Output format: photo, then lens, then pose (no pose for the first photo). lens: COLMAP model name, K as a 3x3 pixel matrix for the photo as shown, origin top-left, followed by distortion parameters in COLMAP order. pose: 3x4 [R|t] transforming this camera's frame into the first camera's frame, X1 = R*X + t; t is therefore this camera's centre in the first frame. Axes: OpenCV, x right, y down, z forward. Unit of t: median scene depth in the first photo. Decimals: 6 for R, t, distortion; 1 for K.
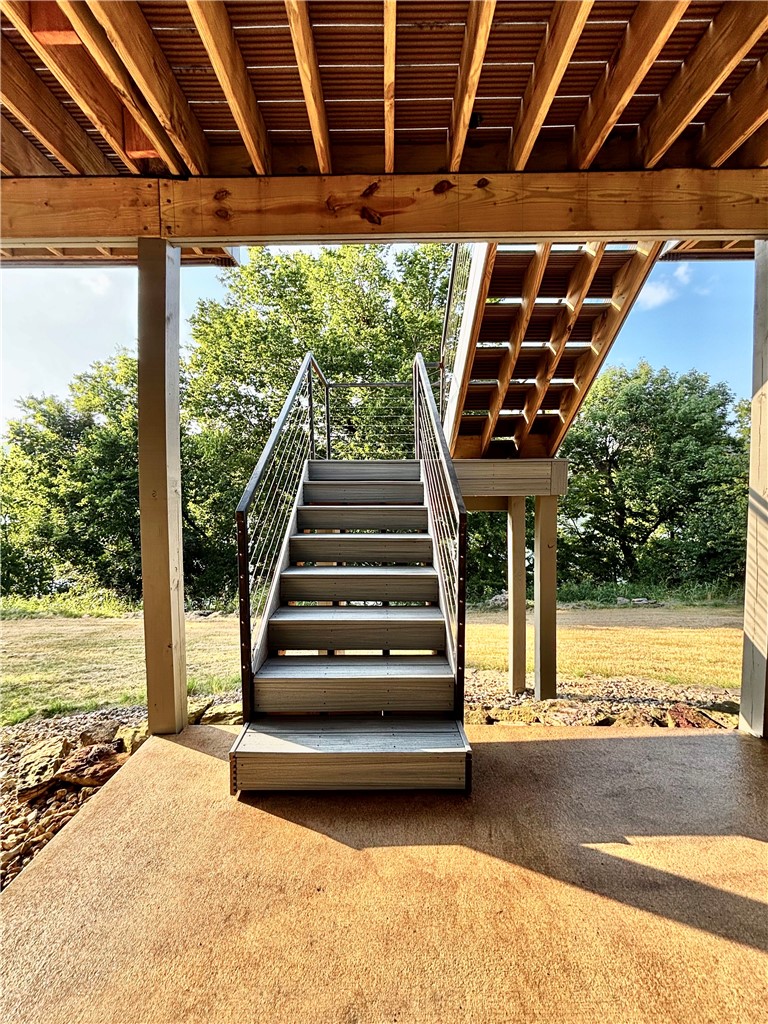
lens RADIAL K [[413.0, 0, 383.8], [0, 413.0, 512.3], [0, 0, 1]] dist [0.008786, -0.000441]
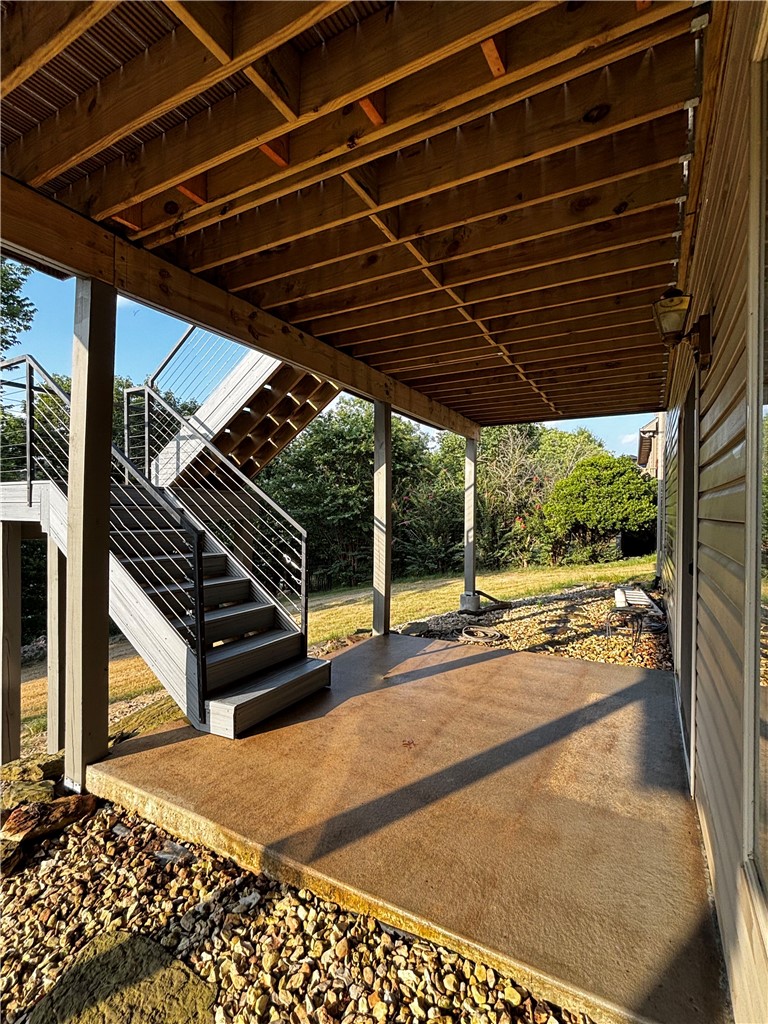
lens RADIAL K [[484.5, 0, 384.1], [0, 484.5, 513.4], [0, 0, 1]] dist [-0.001136, 0.002061]
pose [[0.474736, 0.004232, 0.880118, -1.321642], [0.033712, 0.999167, -0.022989, -0.013598], [-0.879482, 0.040584, 0.474198, -0.200634]]
